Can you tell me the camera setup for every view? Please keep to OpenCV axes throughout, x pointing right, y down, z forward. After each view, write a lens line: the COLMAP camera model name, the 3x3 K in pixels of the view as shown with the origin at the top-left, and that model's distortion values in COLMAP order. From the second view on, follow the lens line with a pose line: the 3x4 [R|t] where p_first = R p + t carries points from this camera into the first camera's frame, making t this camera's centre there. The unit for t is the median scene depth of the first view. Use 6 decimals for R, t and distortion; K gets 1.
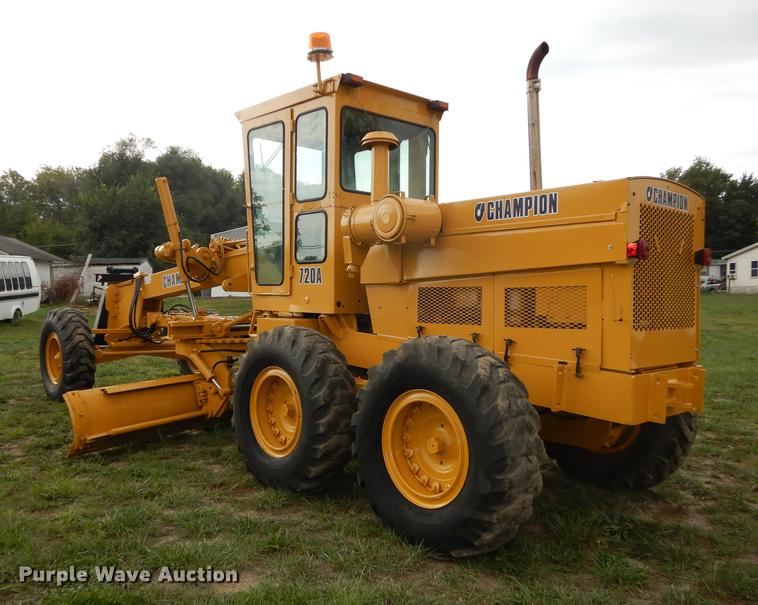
lens RADIAL K [[692.3, 0, 379.0], [0, 692.3, 302.5], [0, 0, 1]] dist [-0.010401, -0.003493]
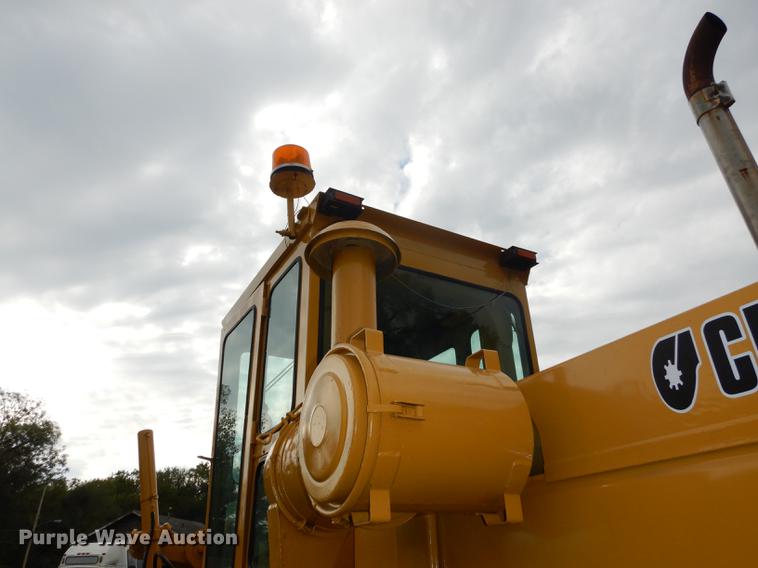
lens RADIAL K [[534.2, 0, 379.0], [0, 534.2, 284.0], [0, 0, 1]] dist [-0.007646, -0.002584]
pose [[0.966316, -0.145021, -0.212610, 0.072605], [0.027771, 0.880054, -0.474060, -0.058359], [0.255857, 0.452187, 0.854438, 0.664908]]
